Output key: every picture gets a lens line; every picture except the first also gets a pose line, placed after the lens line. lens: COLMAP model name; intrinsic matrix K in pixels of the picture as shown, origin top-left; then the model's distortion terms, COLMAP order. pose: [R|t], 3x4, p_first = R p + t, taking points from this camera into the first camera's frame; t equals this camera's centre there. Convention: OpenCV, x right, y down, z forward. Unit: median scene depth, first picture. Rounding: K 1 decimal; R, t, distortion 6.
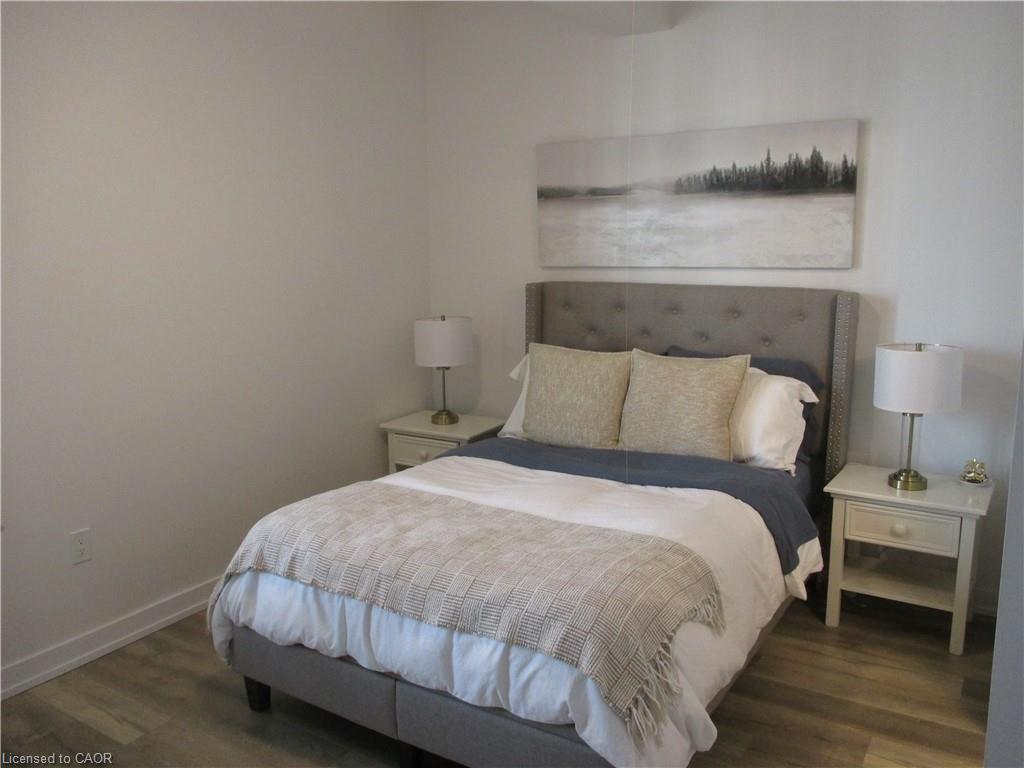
lens RADIAL K [[849.4, 0, 509.9], [0, 849.4, 381.1], [0, 0, 1]] dist [-0.026776, -0.000918]
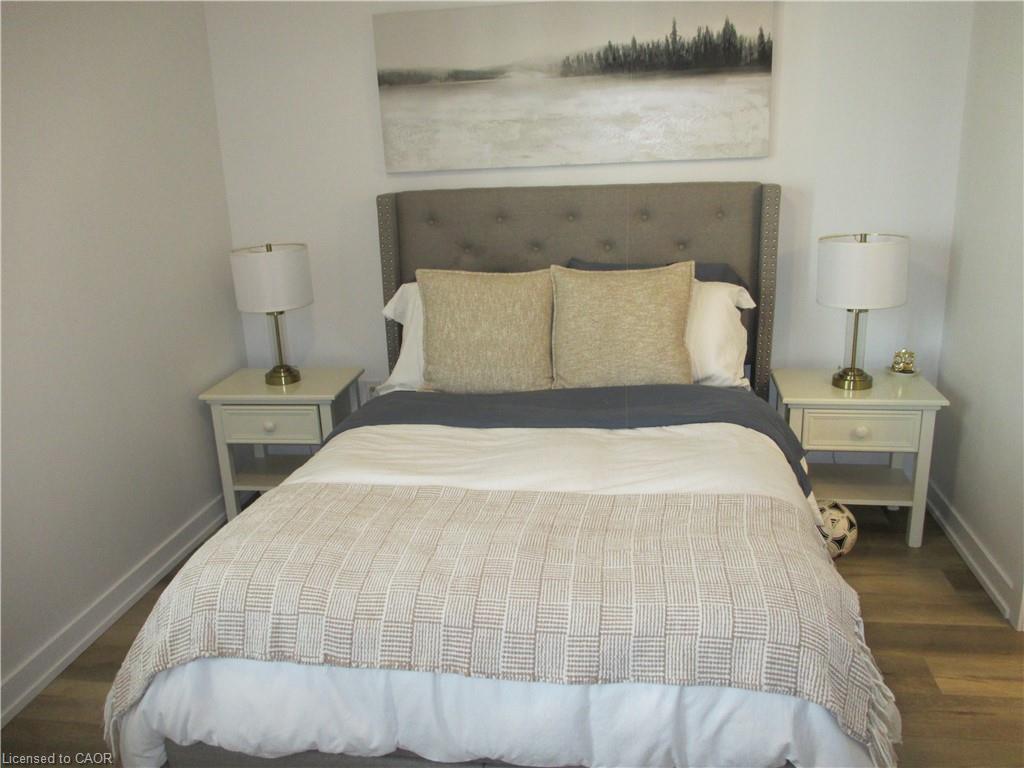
lens RADIAL K [[849.4, 0, 512.5], [0, 849.4, 383.5], [0, 0, 1]] dist [-0.026776, -0.000918]
pose [[0.914042, -0.136136, 0.382091, -0.242443], [0.098182, 0.988239, 0.117231, -0.027526], [-0.393557, -0.069640, 0.916659, 0.267366]]
